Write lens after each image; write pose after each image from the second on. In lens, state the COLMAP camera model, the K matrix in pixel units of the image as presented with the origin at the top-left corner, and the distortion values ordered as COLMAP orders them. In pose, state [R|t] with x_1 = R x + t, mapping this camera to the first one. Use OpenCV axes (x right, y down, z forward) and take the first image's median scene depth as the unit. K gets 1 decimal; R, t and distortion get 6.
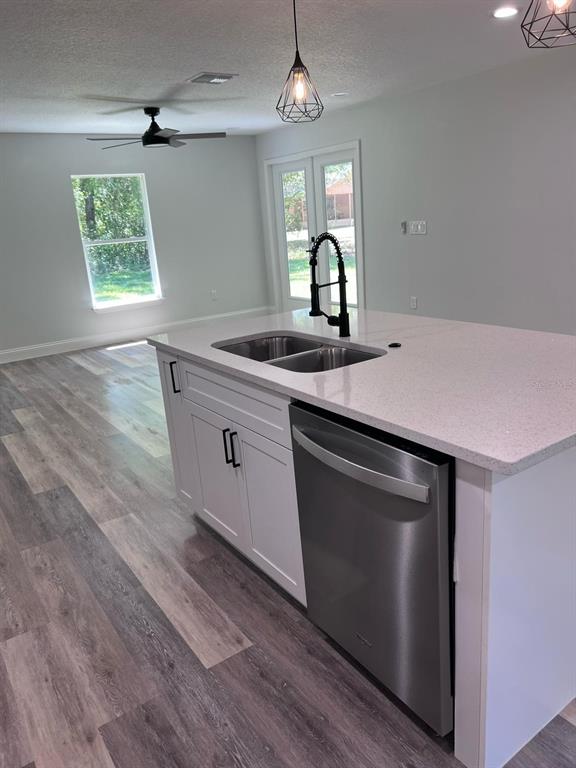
lens RADIAL K [[586.5, 0, 288.0], [0, 586.5, 384.0], [0, 0, 1]] dist [0.028720, -0.003323]
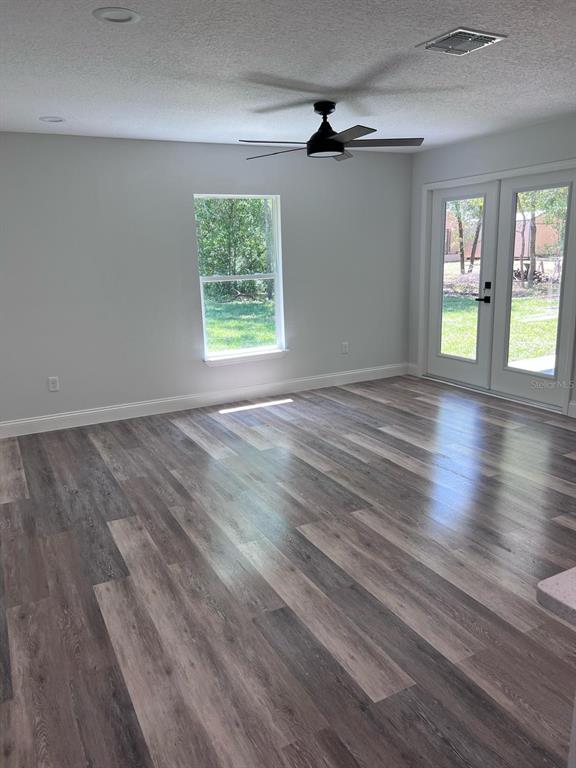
lens RADIAL K [[581.0, 0, 288.0], [0, 581.0, 384.0], [0, 0, 1]] dist [0.091791, -0.166796]
pose [[0.992837, 0.063070, -0.101472, -0.177081], [-0.068257, 0.996489, -0.048479, -0.085037], [0.098058, 0.055058, 0.993657, 0.294792]]
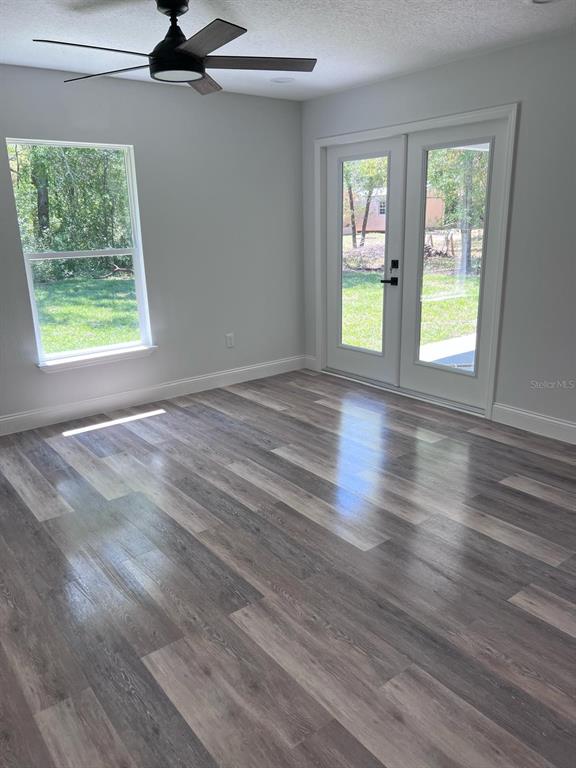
lens RADIAL K [[570.8, 0, 293.4], [0, 570.8, 396.4], [0, 0, 1]] dist [0.064705, -0.145918]
pose [[0.996205, 0.024240, 0.083592, -0.158815], [-0.025402, 0.999594, 0.012873, -0.143425], [-0.083246, -0.014947, 0.996417, 0.510836]]
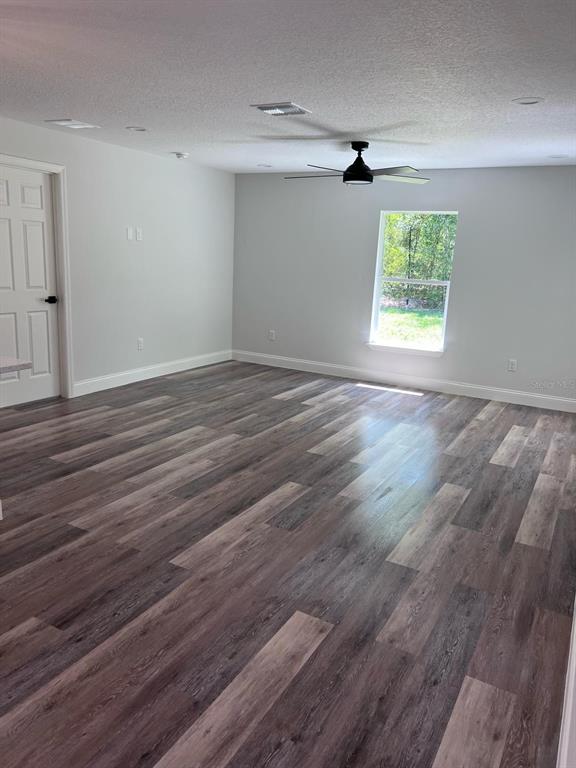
lens RADIAL K [[581.0, 0, 288.0], [0, 581.0, 384.0], [0, 0, 1]] dist [0.091791, -0.166796]
pose [[0.453634, 0.292315, -0.841884, 0.586254], [-0.327601, 0.933230, 0.147509, -0.212039], [0.828791, 0.208887, 0.519107, 0.506864]]
